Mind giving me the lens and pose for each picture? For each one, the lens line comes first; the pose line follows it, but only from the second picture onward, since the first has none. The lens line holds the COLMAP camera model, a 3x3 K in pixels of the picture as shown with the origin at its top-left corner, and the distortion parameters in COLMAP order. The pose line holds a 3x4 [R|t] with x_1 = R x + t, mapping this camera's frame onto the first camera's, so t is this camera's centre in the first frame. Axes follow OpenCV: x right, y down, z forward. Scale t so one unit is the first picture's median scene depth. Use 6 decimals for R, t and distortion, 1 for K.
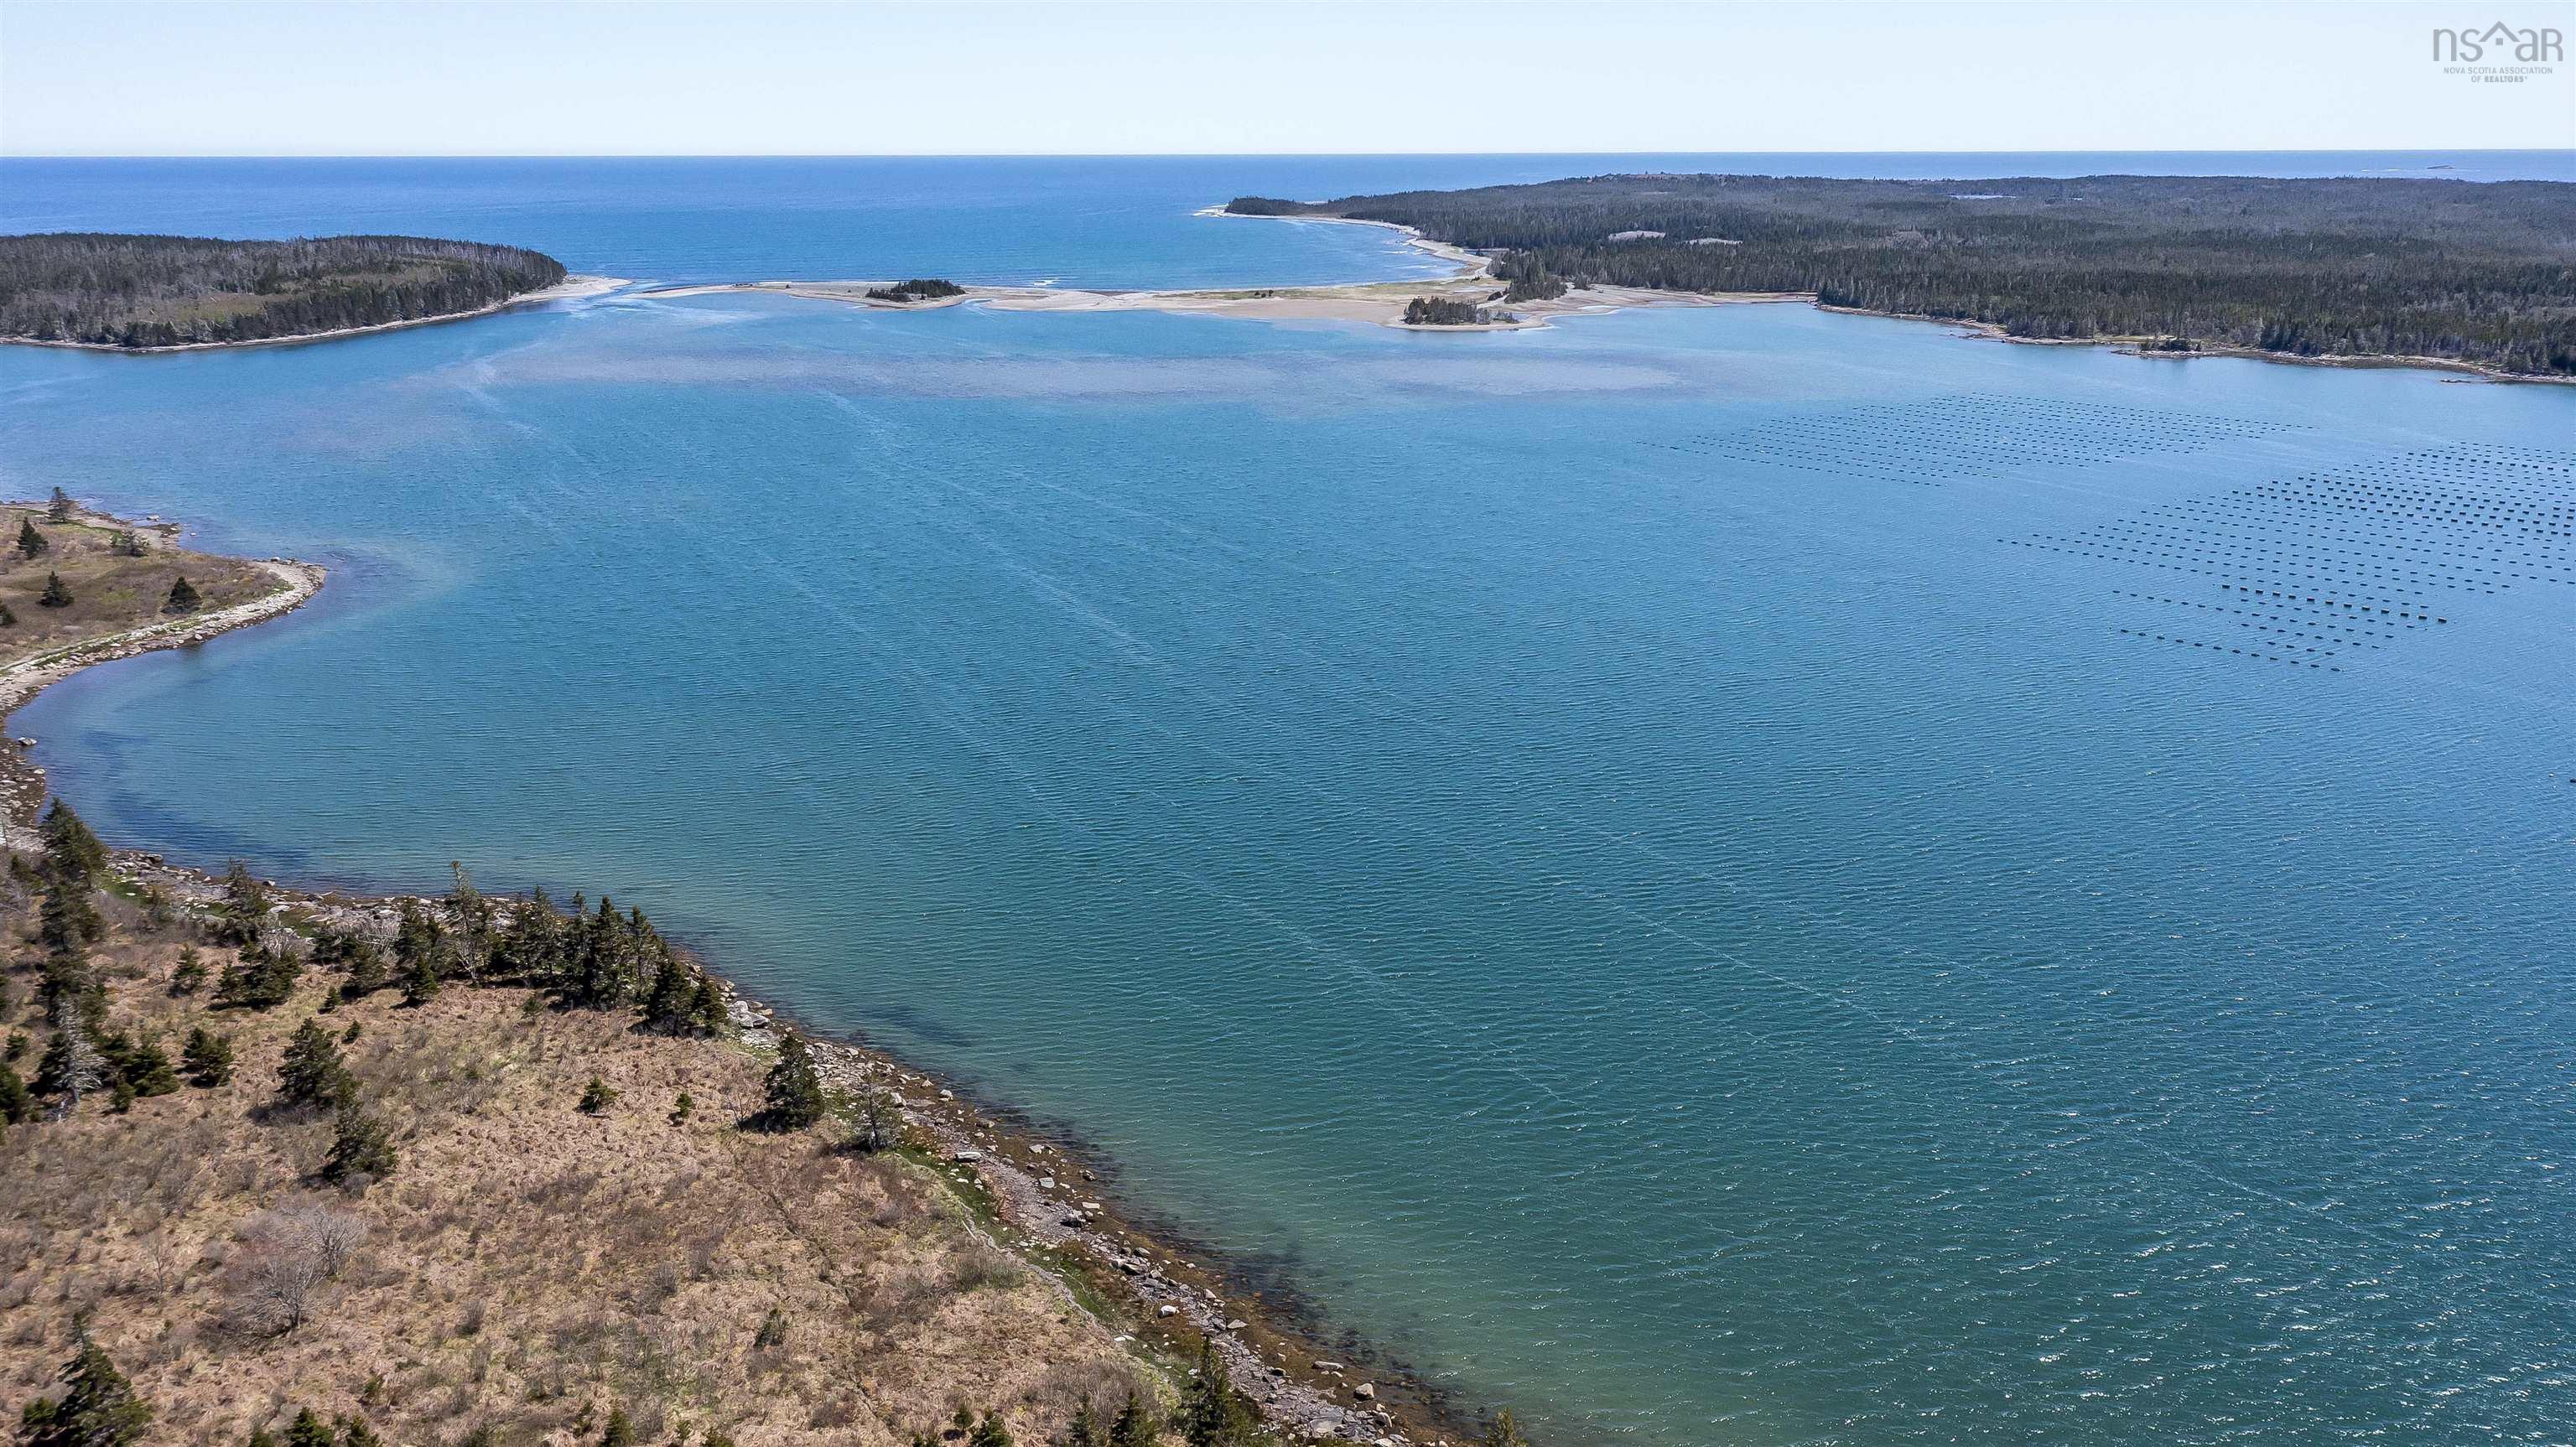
lens RADIAL K [[2049.2, 0, 1291.6], [0, 2049.2, 734.8], [0, 0, 1]] dist [0.001153, 0.007045]
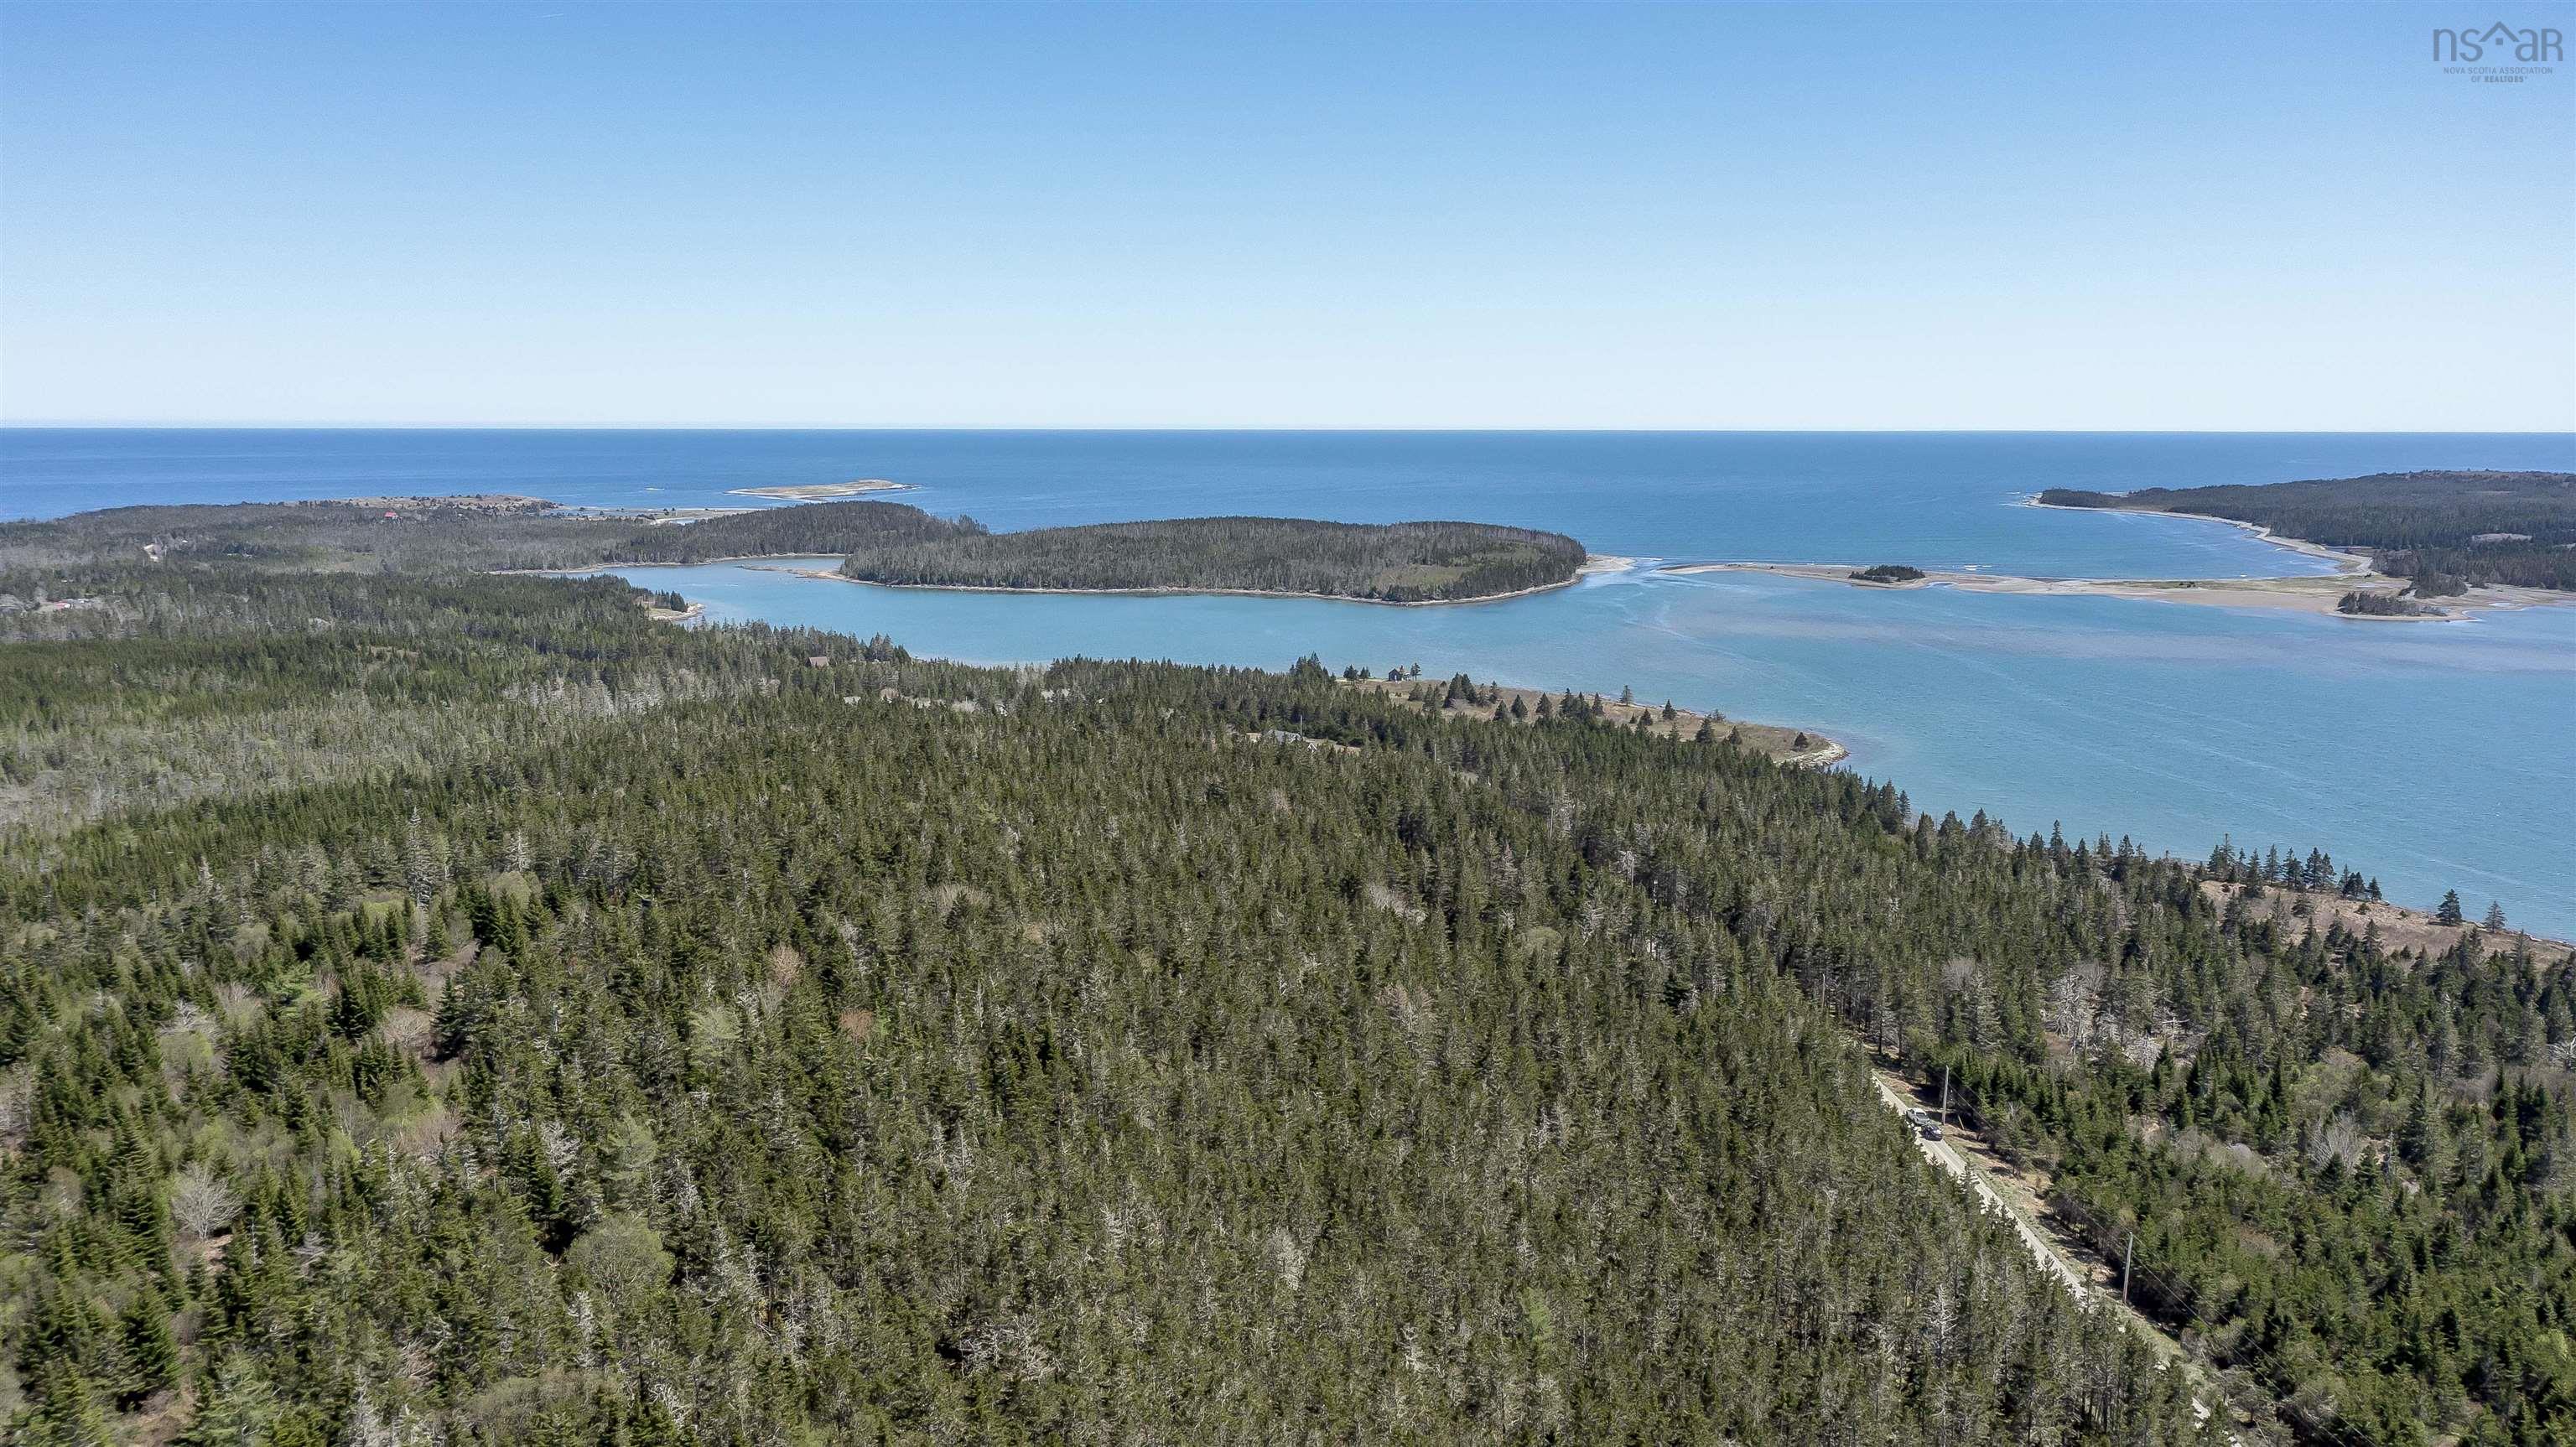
lens RADIAL K [[2049.2, 0, 1309.0], [0, 2049.2, 723.6], [0, 0, 1]] dist [0.001153, 0.007045]
pose [[0.948878, 0.049626, -0.311718, -0.124556], [-0.090573, 0.988841, -0.118281, 0.057209], [0.302369, 0.140467, 0.942784, -0.290802]]
